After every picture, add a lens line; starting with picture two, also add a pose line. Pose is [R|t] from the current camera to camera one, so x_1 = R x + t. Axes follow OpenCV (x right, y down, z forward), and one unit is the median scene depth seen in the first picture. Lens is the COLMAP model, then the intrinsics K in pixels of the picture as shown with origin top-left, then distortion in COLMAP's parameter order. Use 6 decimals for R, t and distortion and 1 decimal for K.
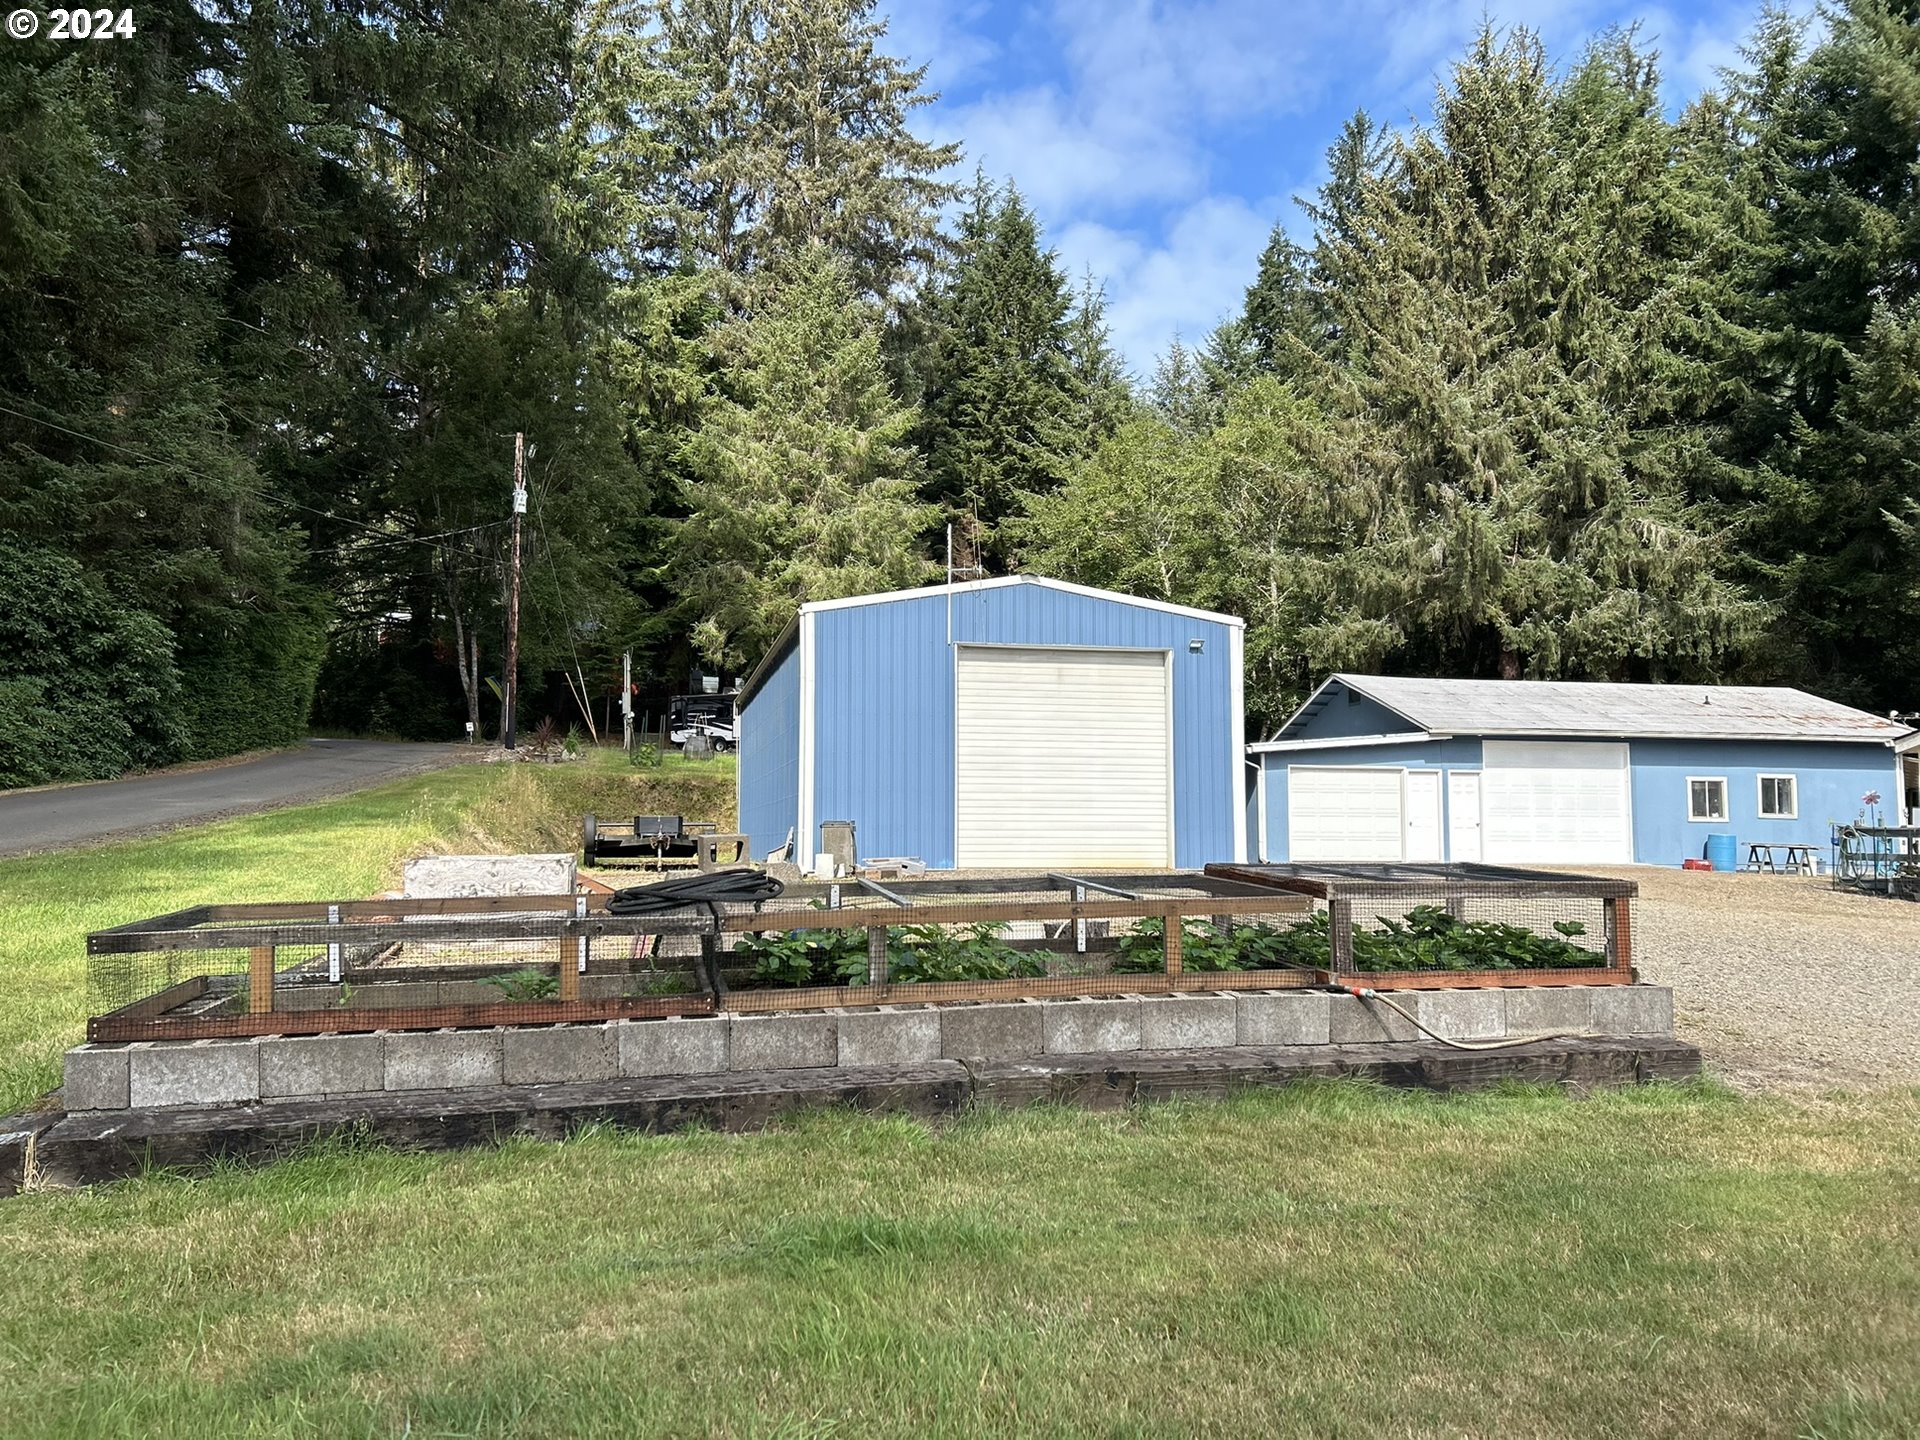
lens RADIAL K [[1454.4, 0, 956.7], [0, 1454.4, 735.7], [0, 0, 1]] dist [0.063337, -0.058547]
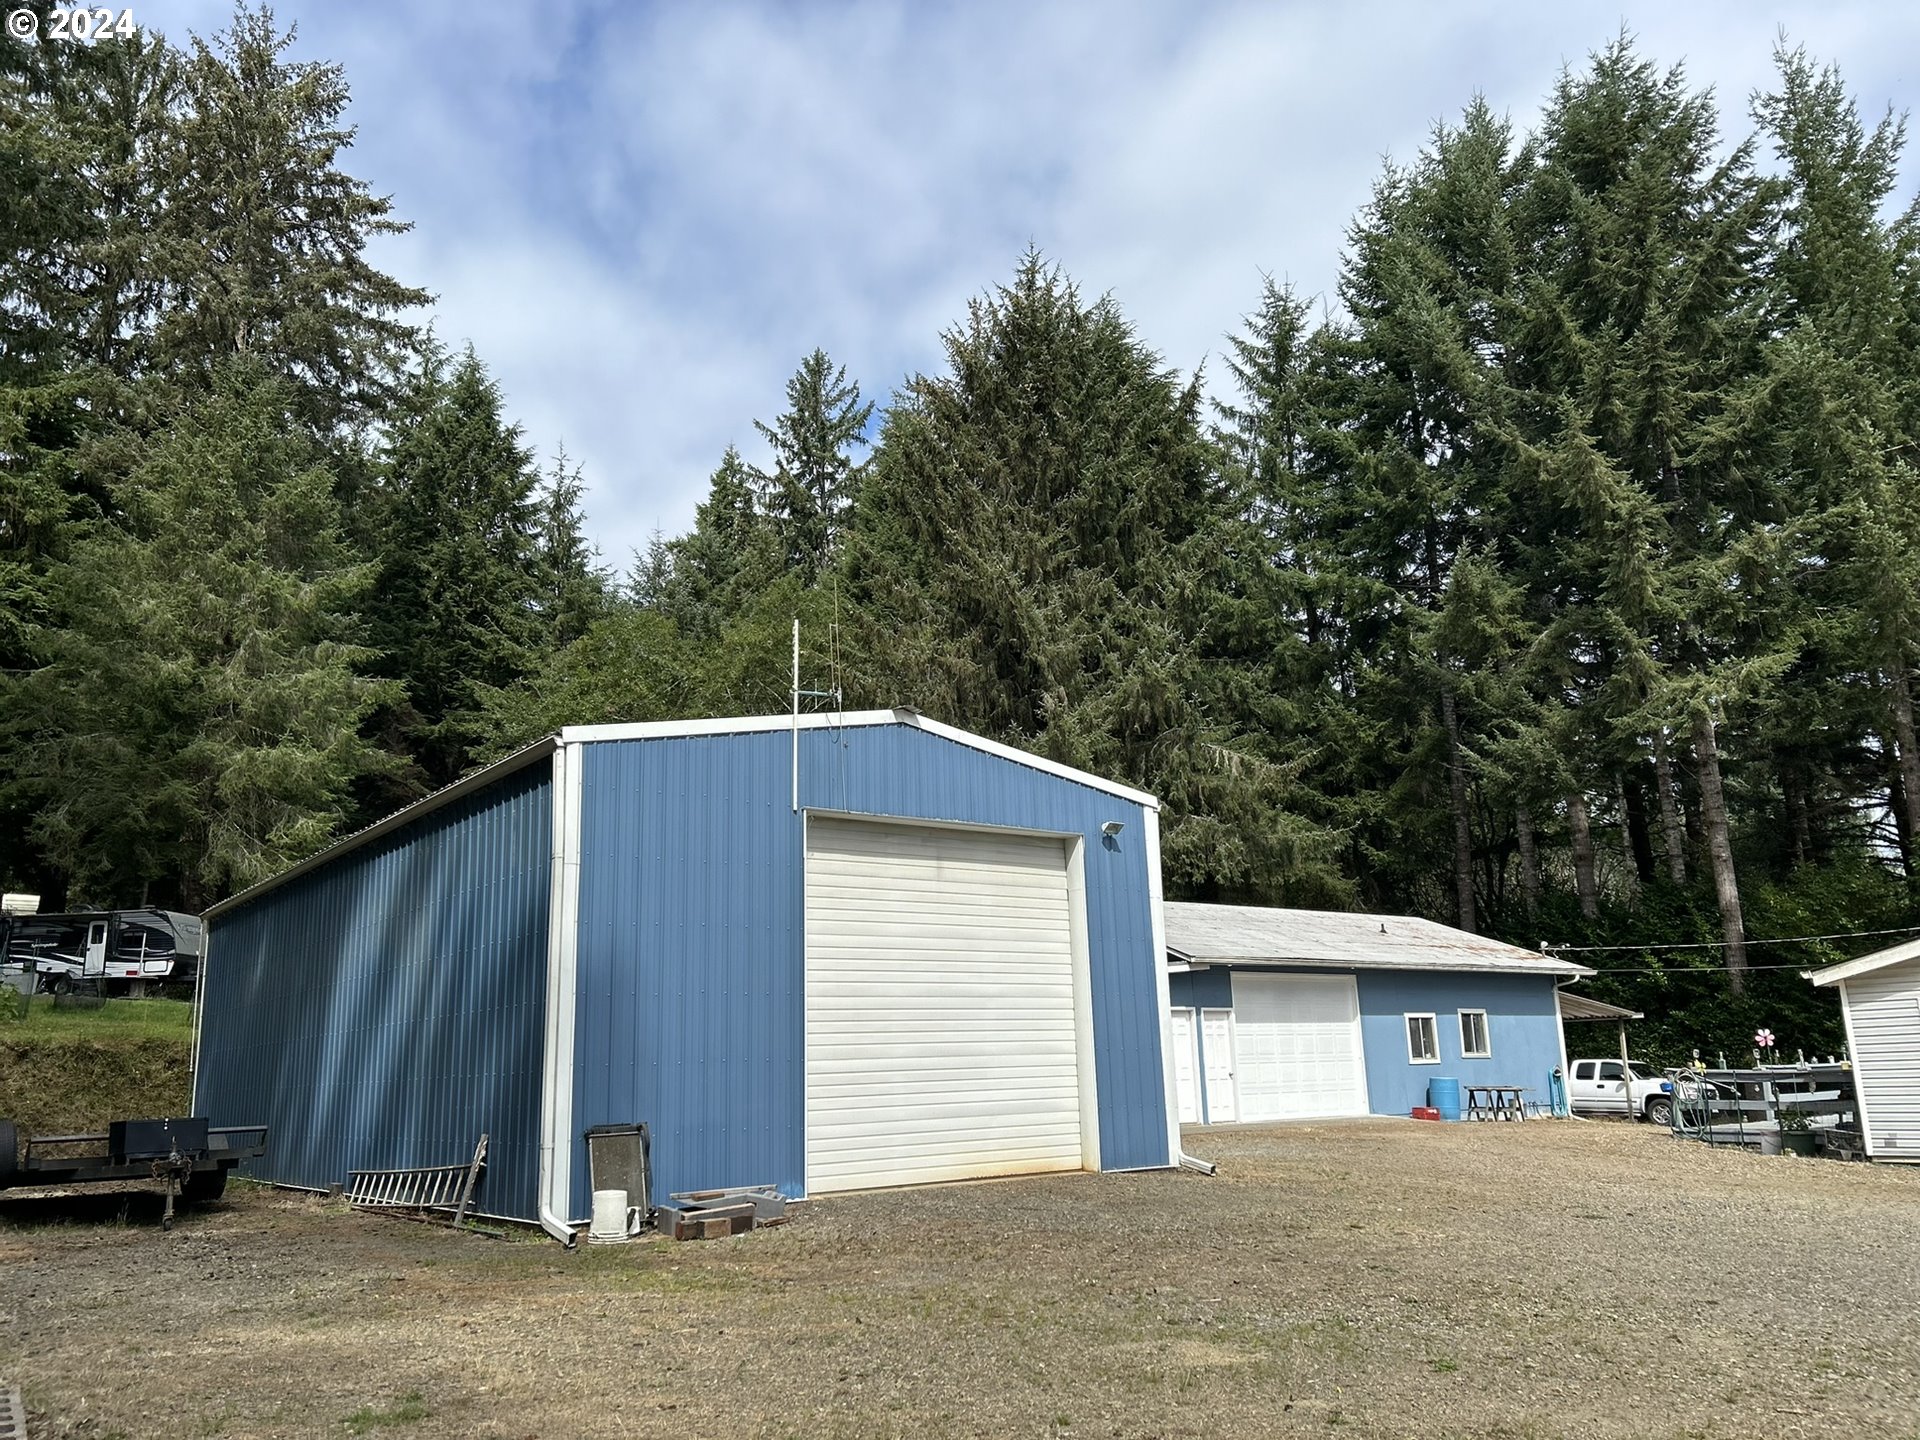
lens RADIAL K [[1449.4, 0, 963.8], [0, 1449.4, 746.0], [0, 0, 1]] dist [0.070825, -0.087670]
pose [[0.906847, 0.063400, 0.416664, -0.084712], [0.000457, 0.988472, -0.151401, 0.000961], [-0.421459, 0.137487, 0.896364, 0.182116]]
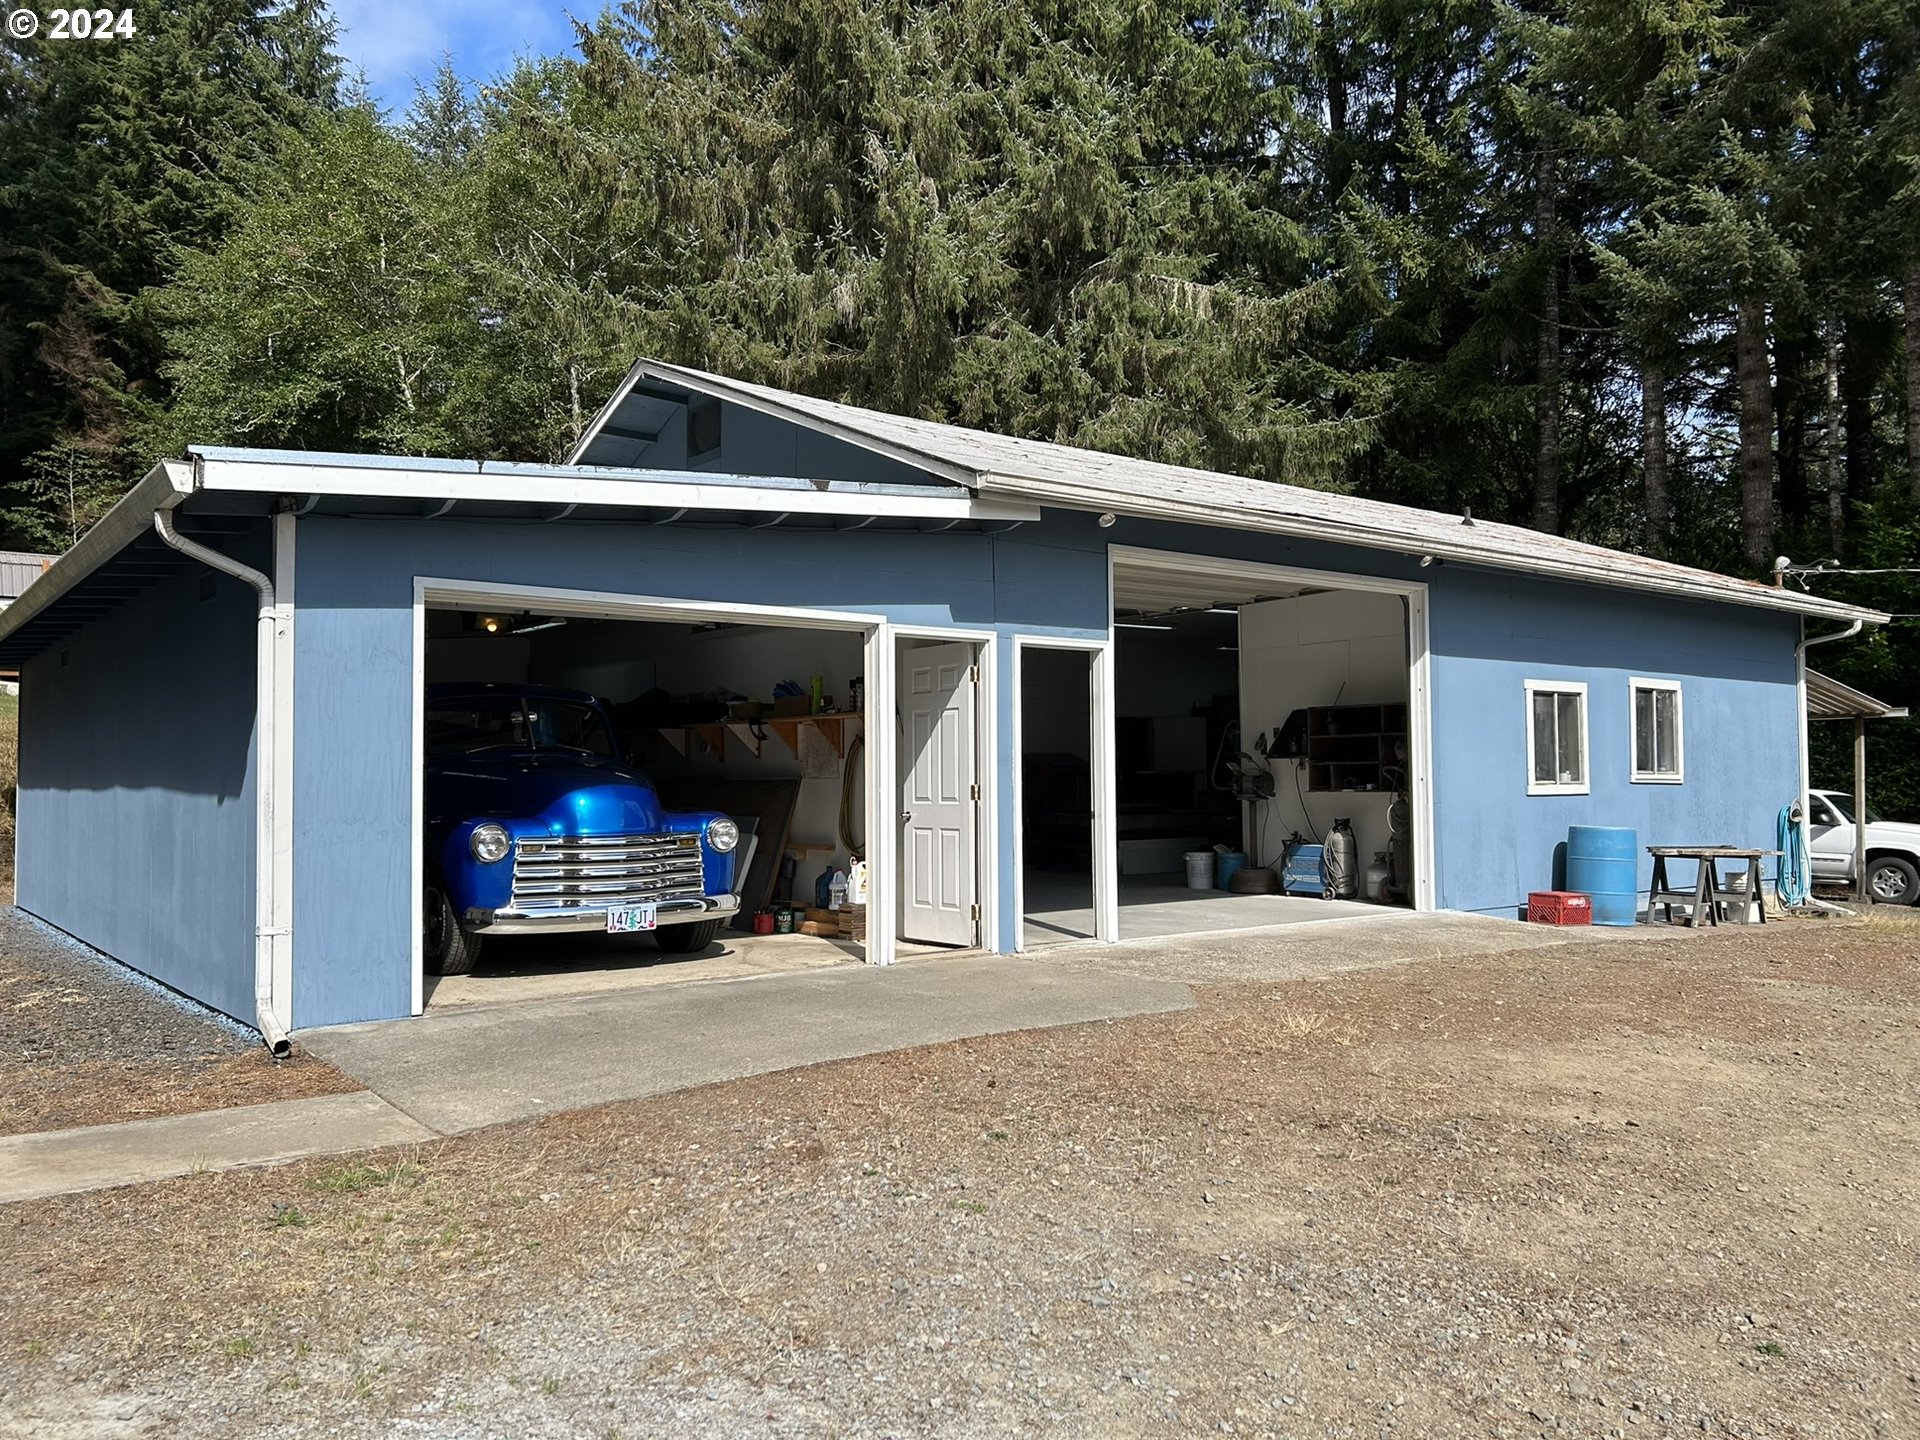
lens RADIAL K [[1447.8, 0, 987.6], [0, 1447.8, 733.1], [0, 0, 1]] dist [0.042792, -0.053287]
pose [[0.893937, 0.006619, 0.448145, 0.123046], [-0.024022, 0.999161, 0.033160, 0.020585], [-0.447549, -0.040408, 0.893346, 0.454688]]
